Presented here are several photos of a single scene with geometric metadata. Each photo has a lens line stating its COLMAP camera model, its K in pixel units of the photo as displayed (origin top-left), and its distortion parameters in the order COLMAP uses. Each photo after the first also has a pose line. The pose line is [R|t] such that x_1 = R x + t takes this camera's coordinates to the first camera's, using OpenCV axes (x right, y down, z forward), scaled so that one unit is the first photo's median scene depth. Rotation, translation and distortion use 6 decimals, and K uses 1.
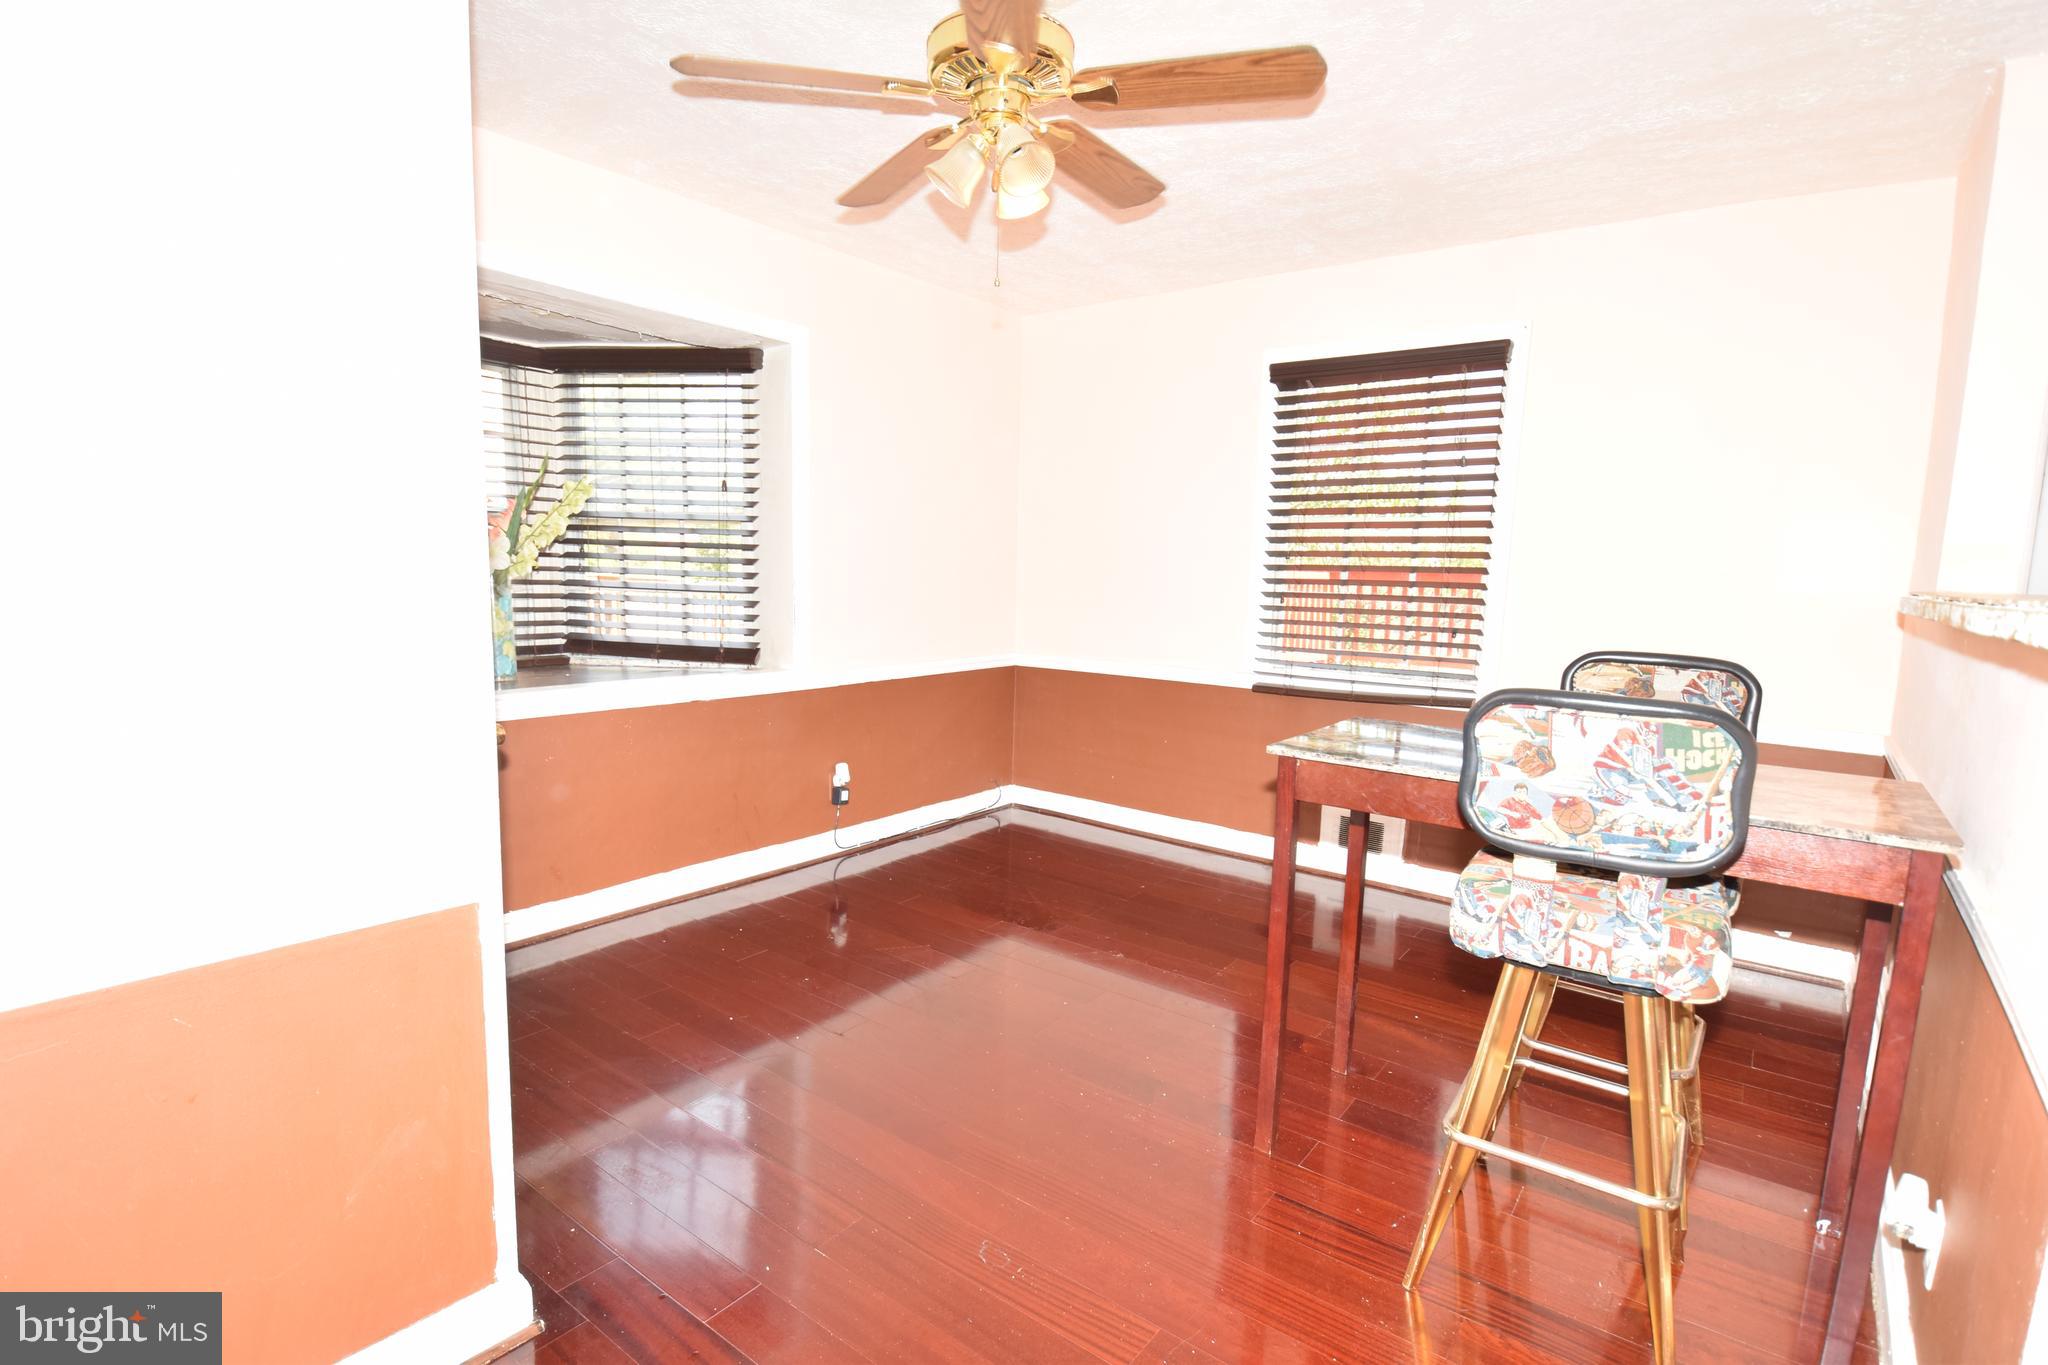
lens RADIAL K [[991.9, 0, 1012.0], [0, 991.9, 686.6], [0, 0, 1]] dist [0.014811, -0.022838]
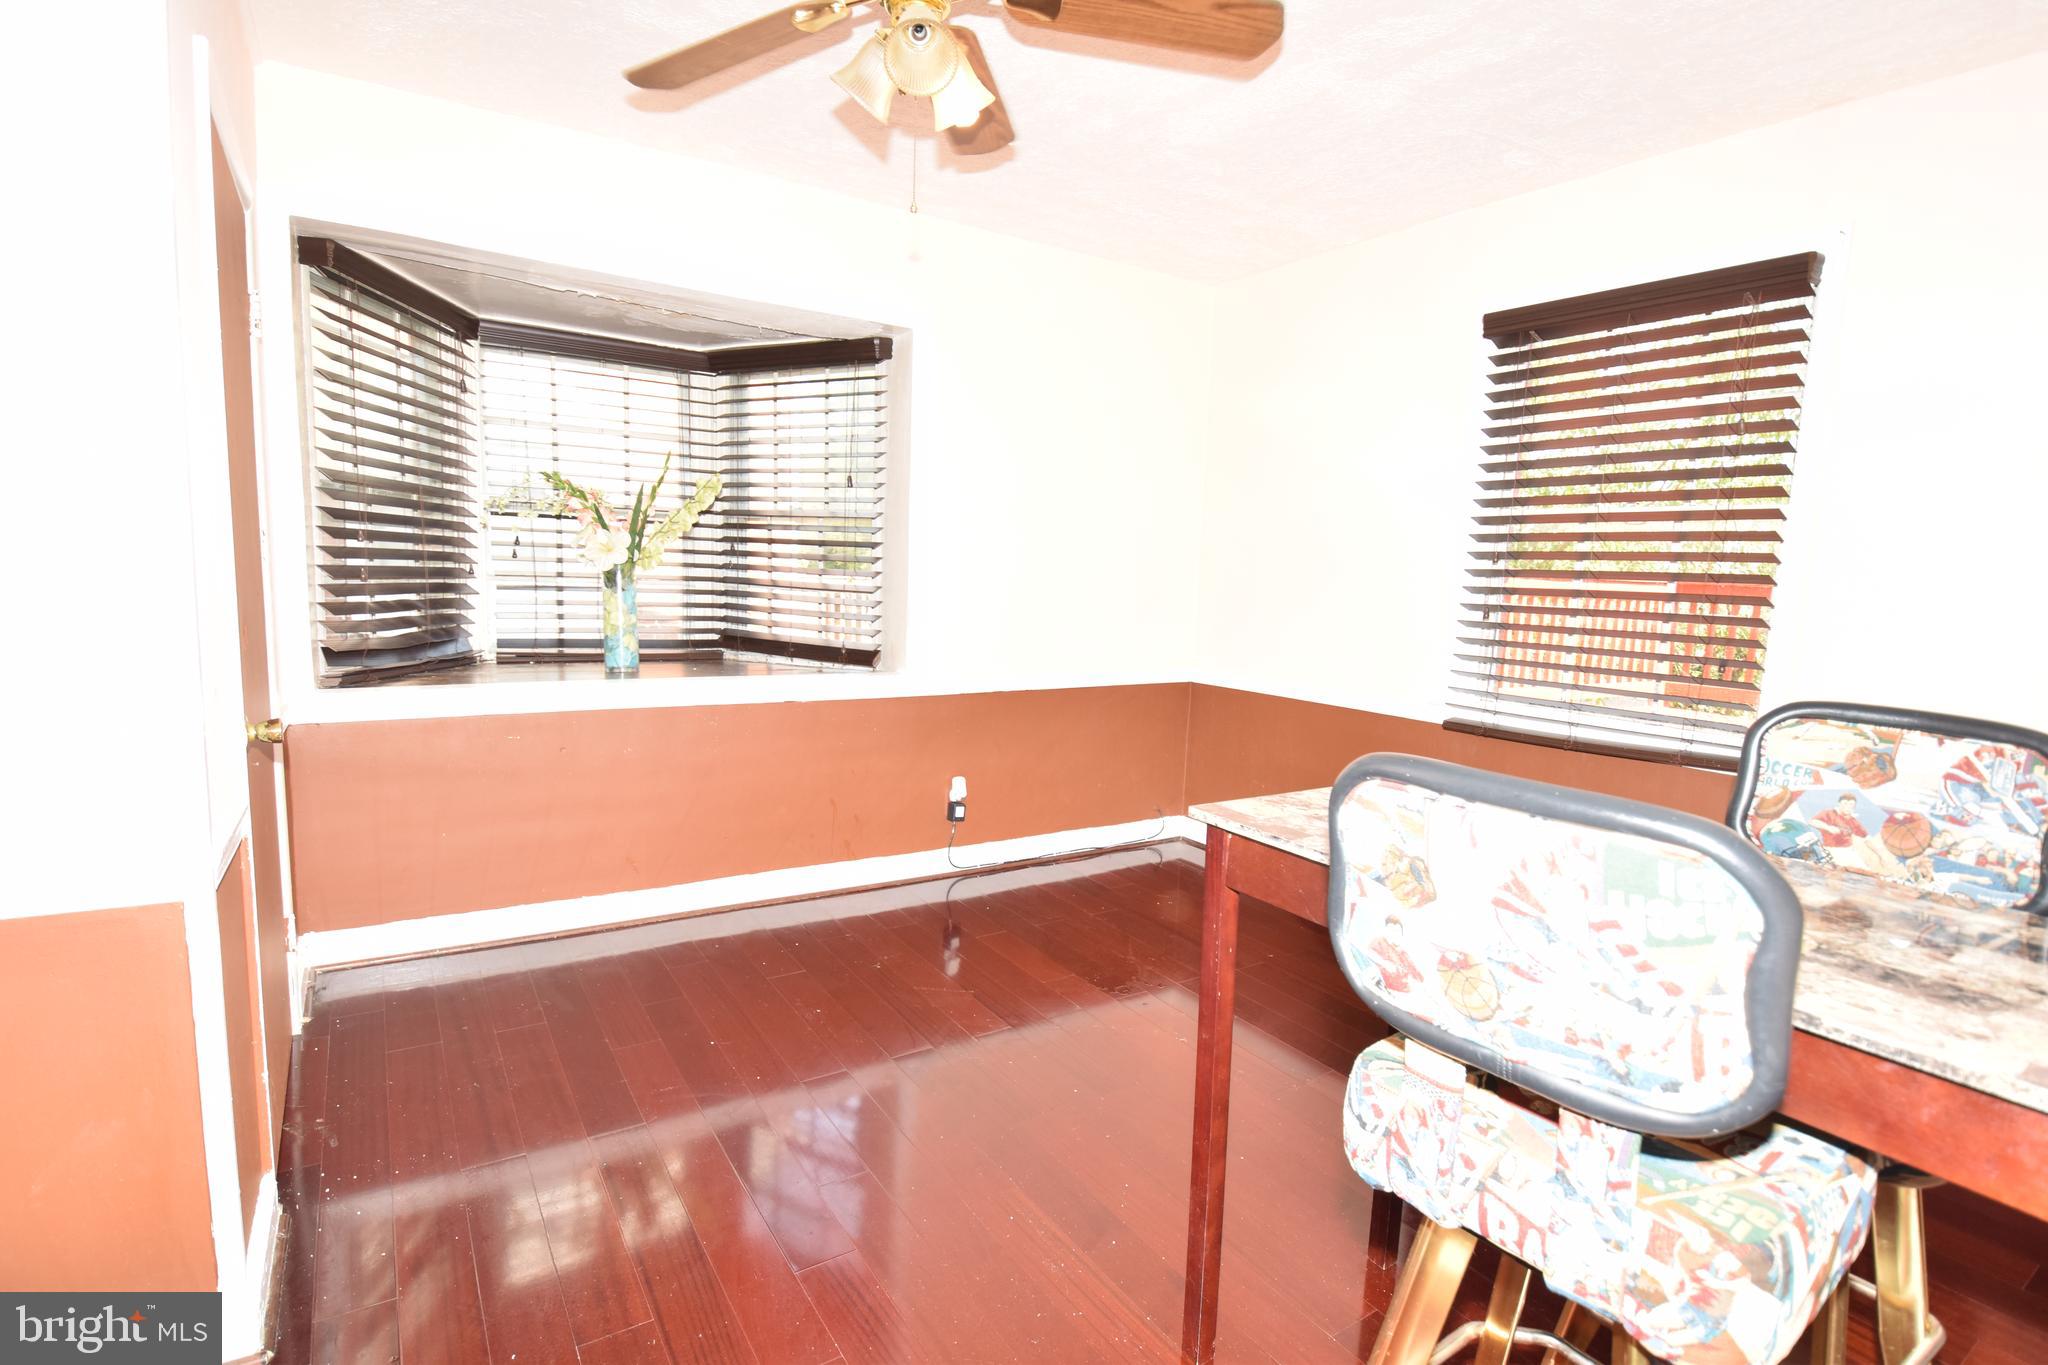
lens RADIAL K [[991.9, 0, 1011.7], [0, 991.9, 689.4], [0, 0, 1]] dist [0.014811, -0.022838]
pose [[0.942699, 0.050955, -0.329730, 0.183684], [-0.053269, 0.998578, 0.002020, -0.009807], [0.329364, 0.015660, 0.944073, 0.138746]]
